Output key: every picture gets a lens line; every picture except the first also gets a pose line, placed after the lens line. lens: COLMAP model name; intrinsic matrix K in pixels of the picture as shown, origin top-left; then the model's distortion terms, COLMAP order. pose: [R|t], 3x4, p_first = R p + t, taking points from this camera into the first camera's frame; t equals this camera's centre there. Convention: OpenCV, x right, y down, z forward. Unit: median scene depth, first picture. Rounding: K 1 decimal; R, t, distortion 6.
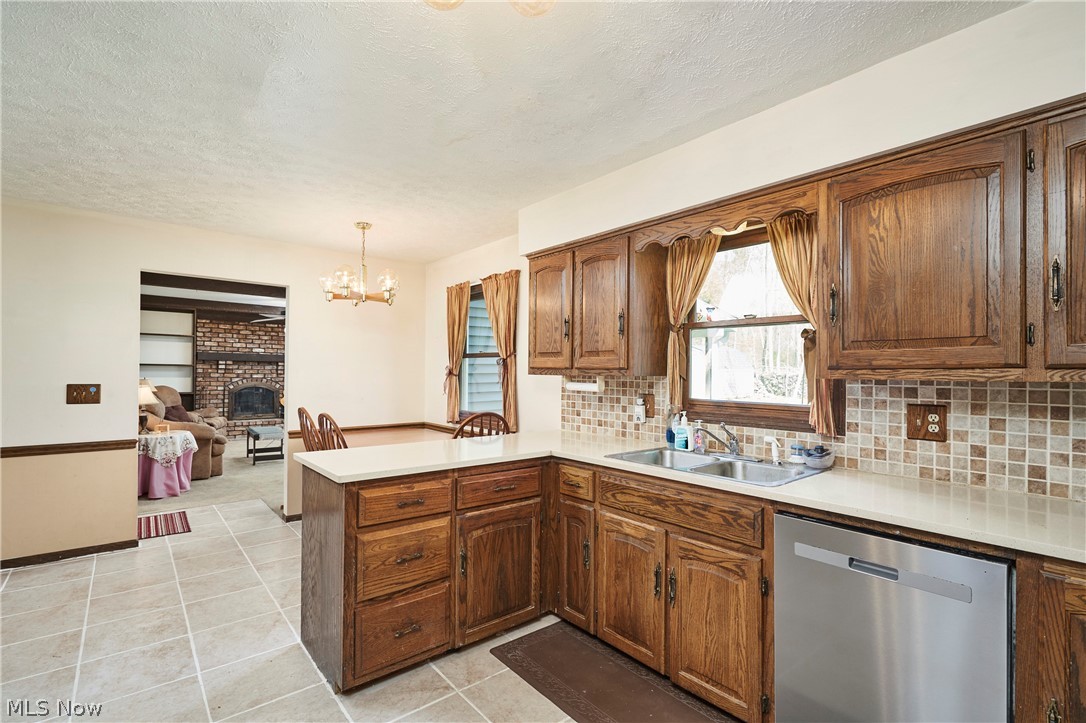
lens RADIAL K [[506.2, 0, 546.5], [0, 506.2, 366.0], [0, 0, 1]] dist [0.003665, 0.000748]
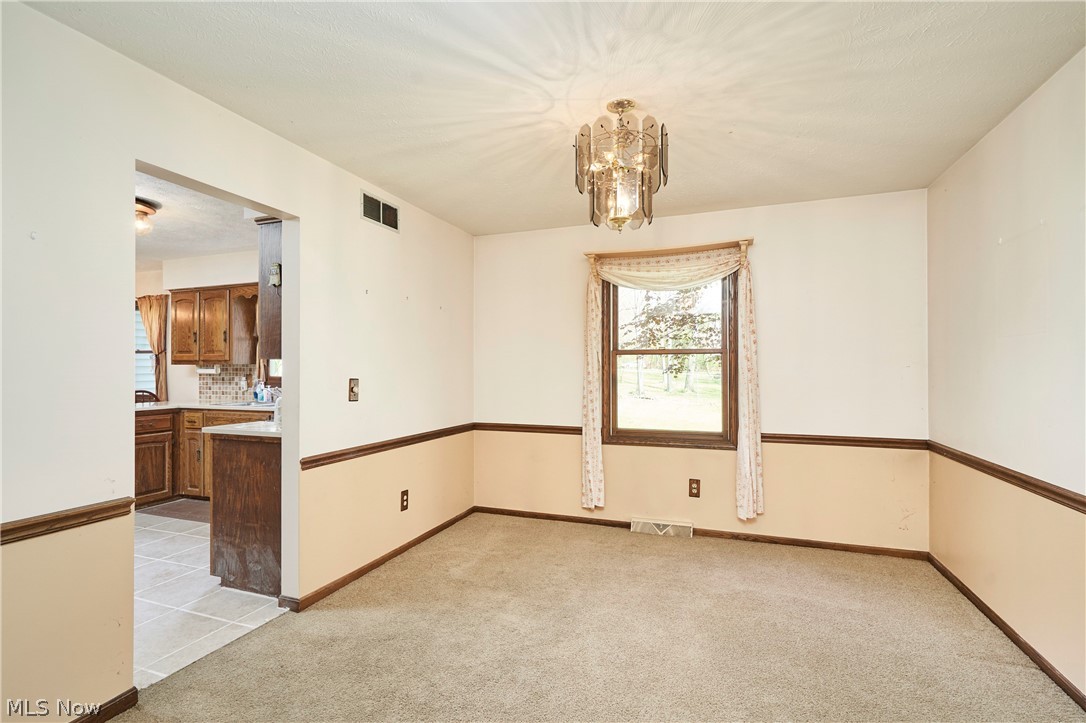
lens RADIAL K [[506.2, 0, 541.3], [0, 506.2, 366.1], [0, 0, 1]] dist [0.003665, 0.000748]
pose [[0.872116, -0.005608, 0.489267, 0.147359], [0.002951, 0.999976, 0.006200, 0.011236], [-0.489290, -0.003964, 0.872112, -0.715534]]
